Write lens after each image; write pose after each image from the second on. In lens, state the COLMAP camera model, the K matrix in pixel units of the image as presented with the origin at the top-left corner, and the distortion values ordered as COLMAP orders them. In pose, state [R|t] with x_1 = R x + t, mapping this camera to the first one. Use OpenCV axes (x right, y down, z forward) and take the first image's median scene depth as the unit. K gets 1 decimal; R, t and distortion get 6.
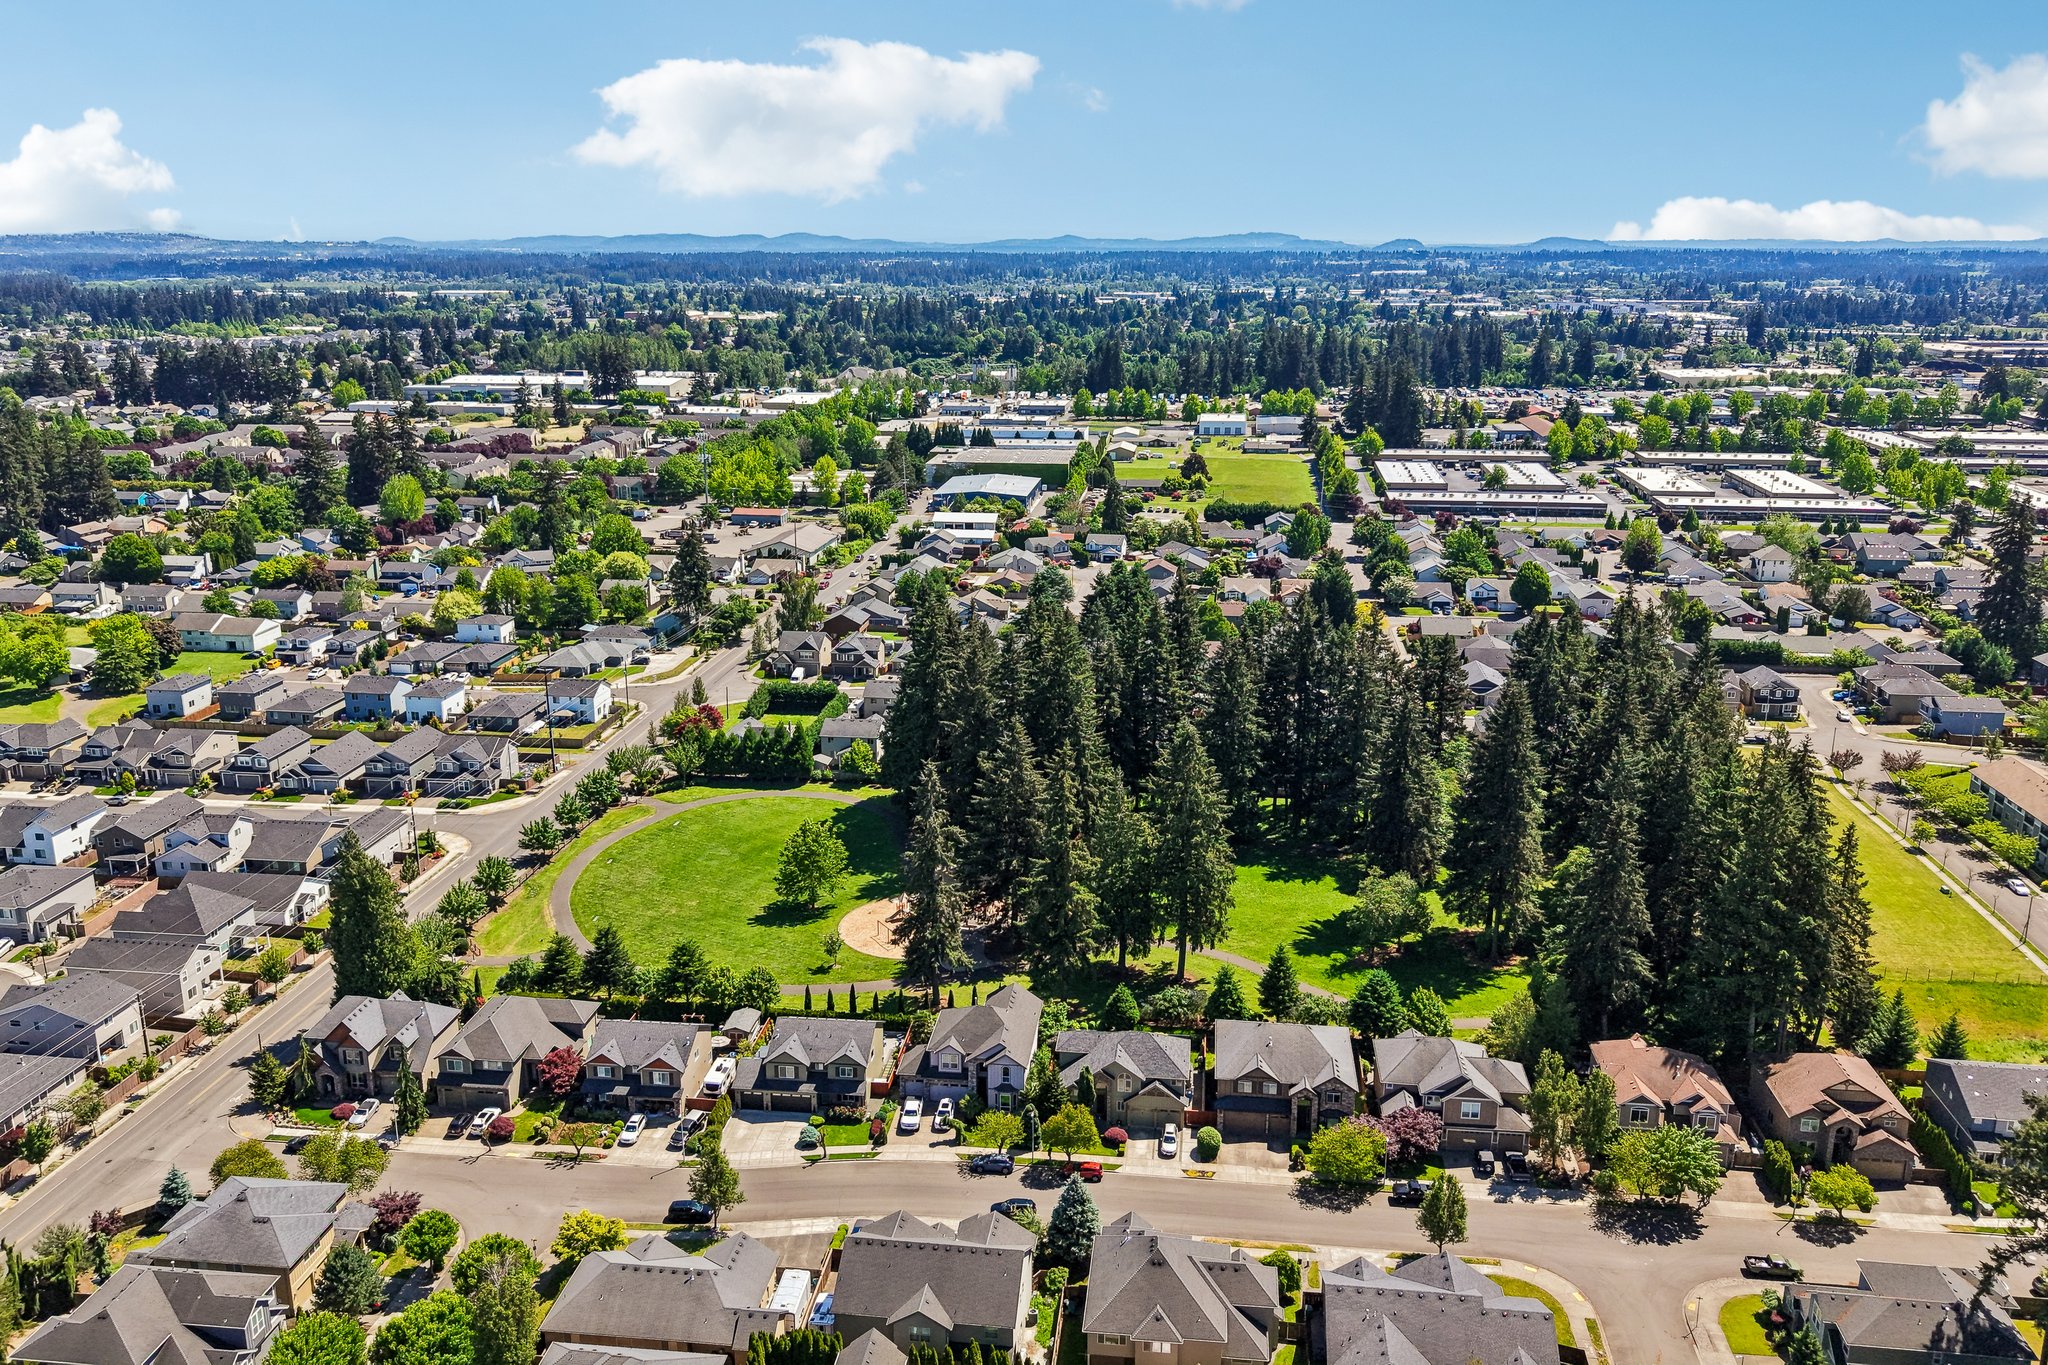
lens RADIAL K [[1609.4, 0, 1022.1], [0, 1609.4, 672.9], [0, 0, 1]] dist [0.059626, -0.104022]
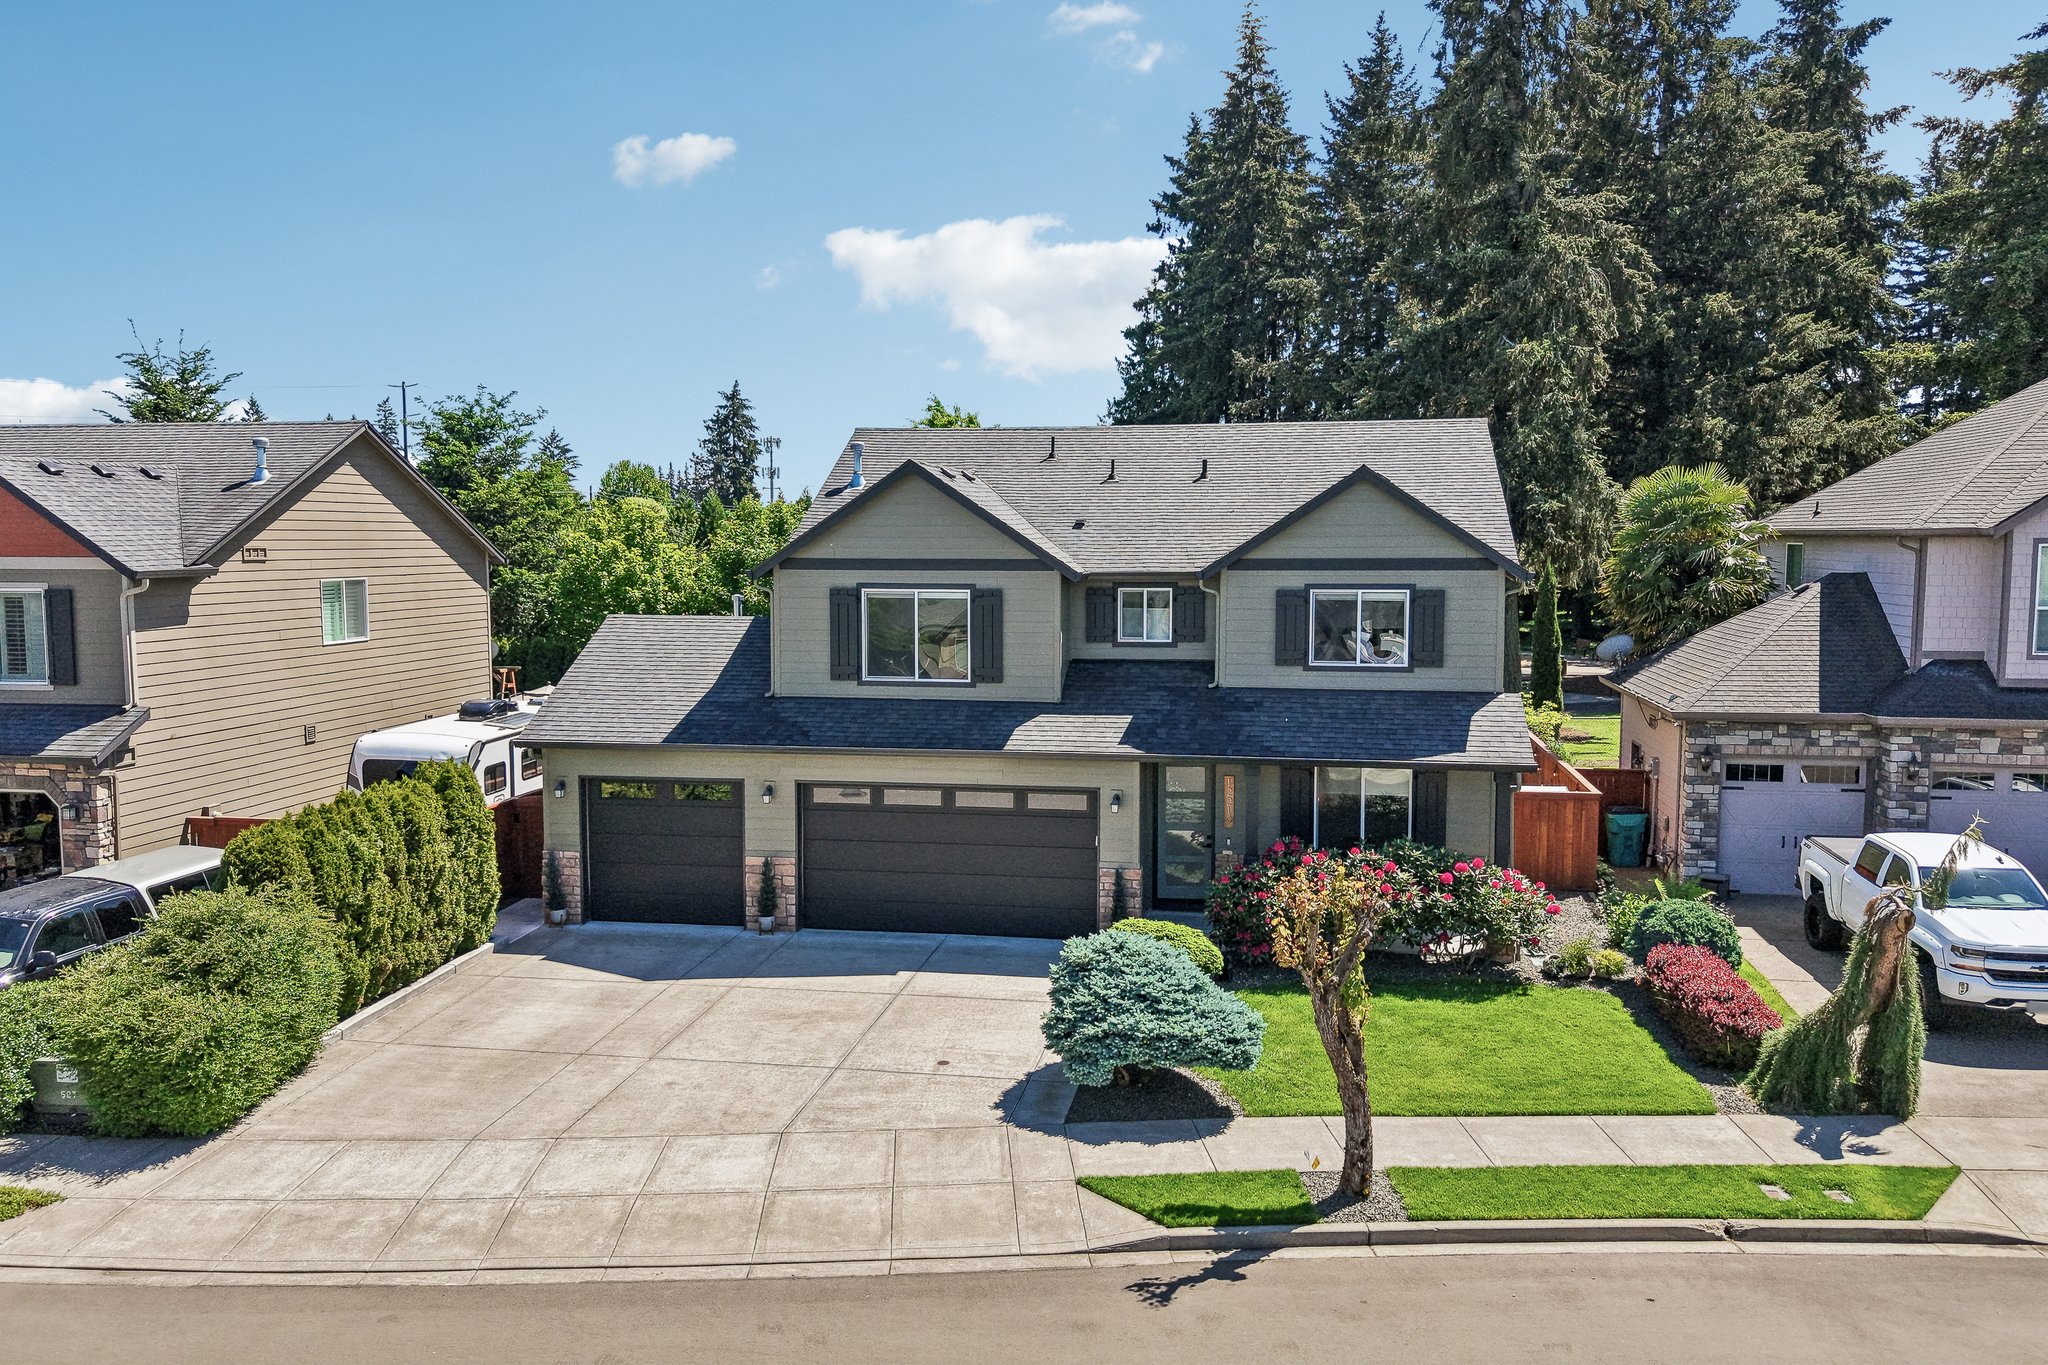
lens RADIAL K [[1609.4, 0, 1022.1], [0, 1609.4, 672.9], [0, 0, 1]] dist [0.059626, -0.104022]
pose [[0.998693, 0.001581, -0.051091, -0.120385], [-0.010425, 0.984814, -0.173298, 0.253426], [0.050041, 0.173604, 0.983543, 0.801925]]
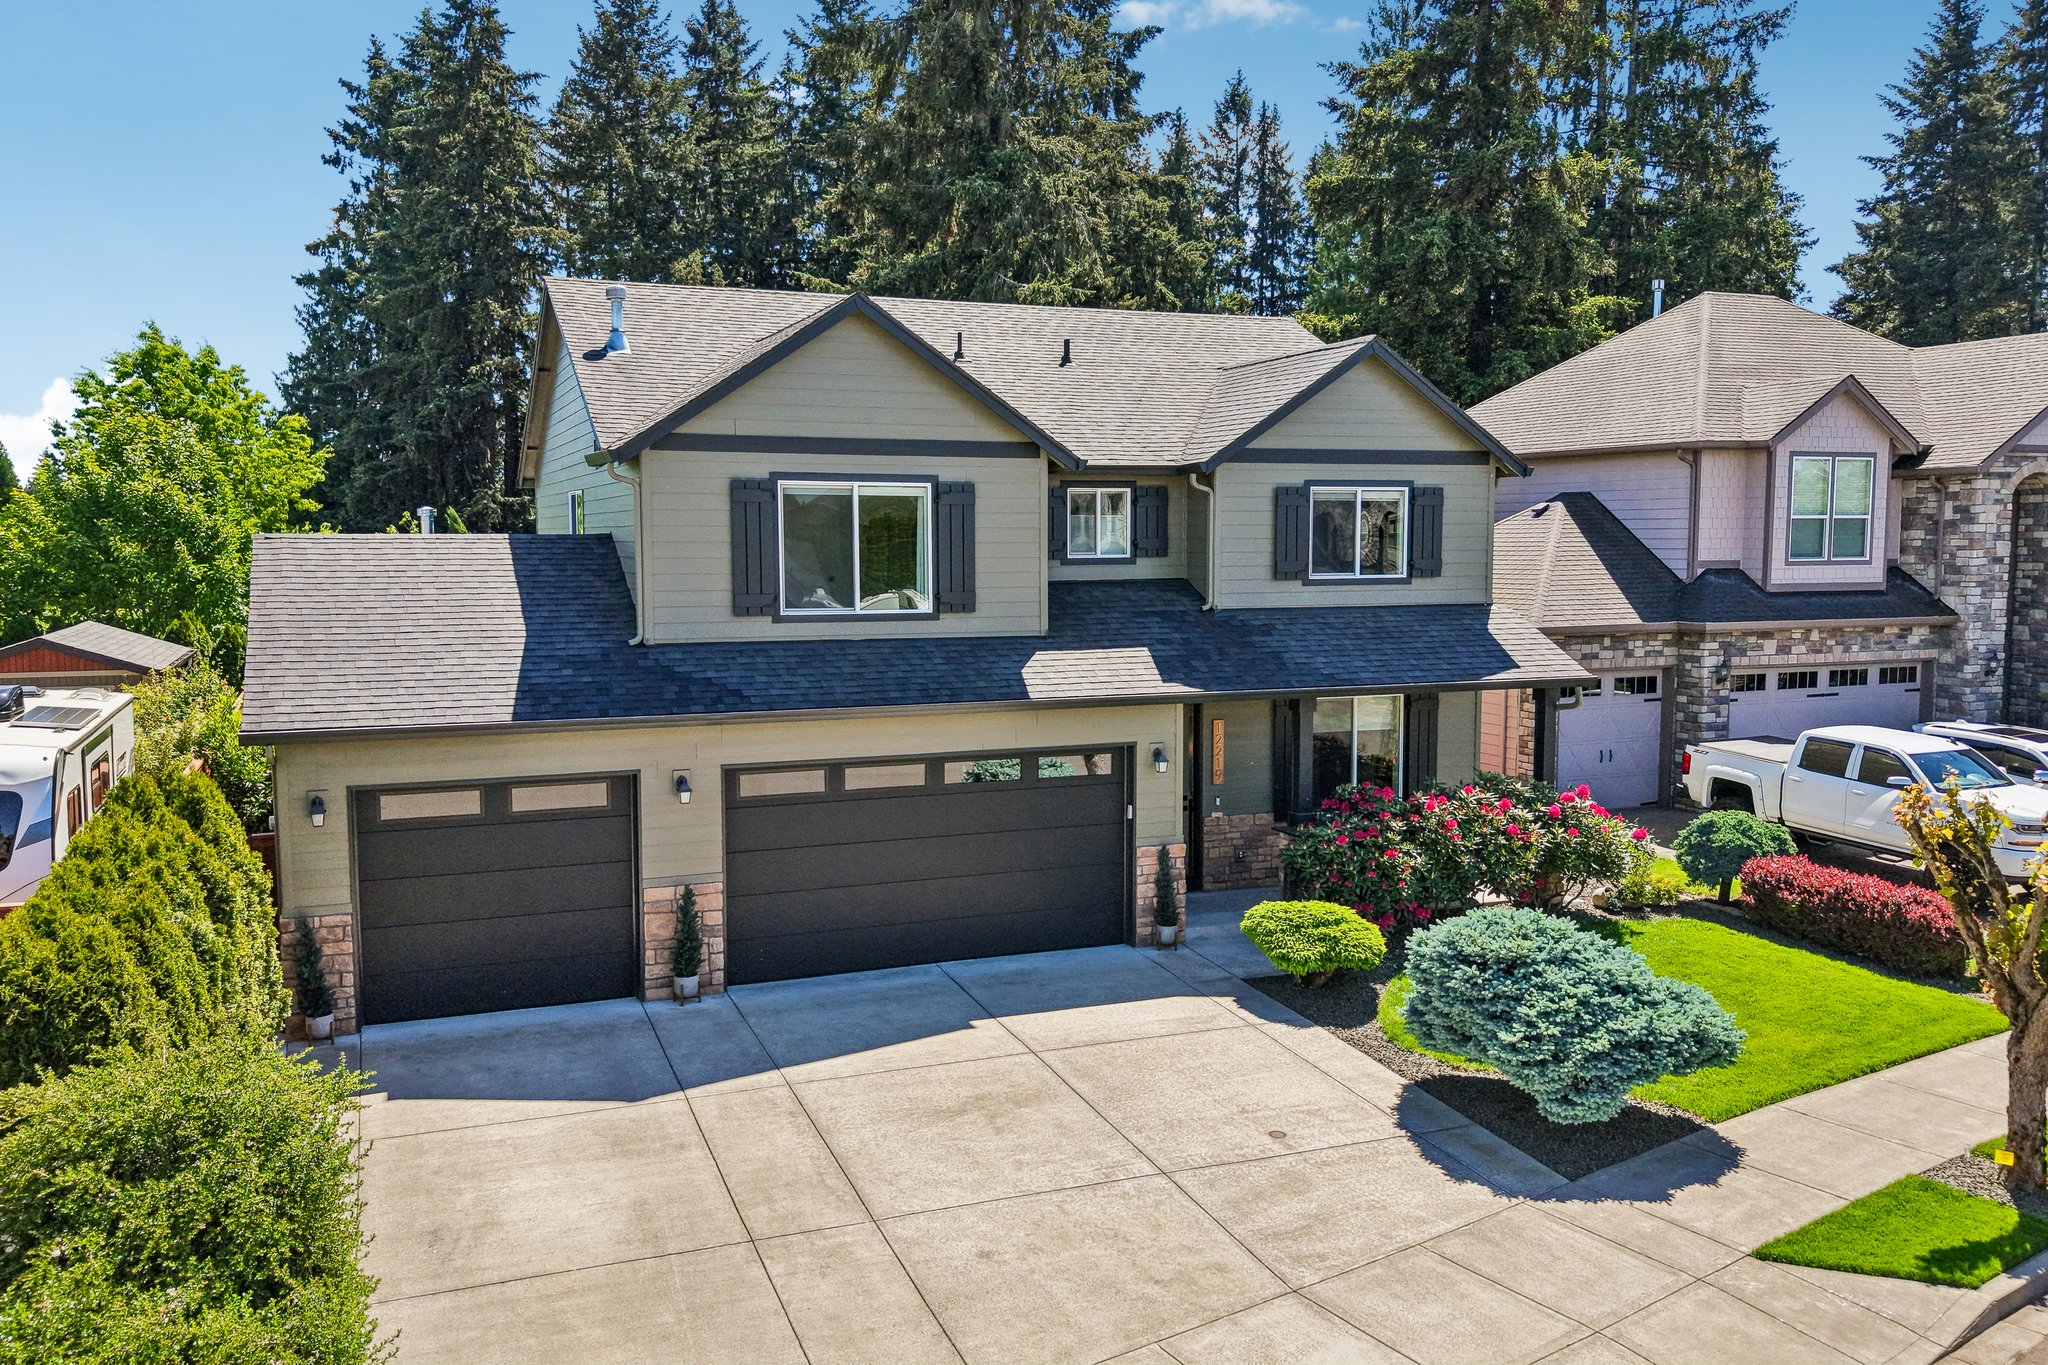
lens RADIAL K [[1625.5, 0, 1011.7], [0, 1625.5, 661.9], [0, 0, 1]] dist [0.006069, 0.007526]
pose [[0.878416, -0.042410, 0.476012, -0.170935], [0.127168, 0.980886, -0.147281, 0.249163], [-0.460667, 0.189908, 0.867018, 0.844989]]
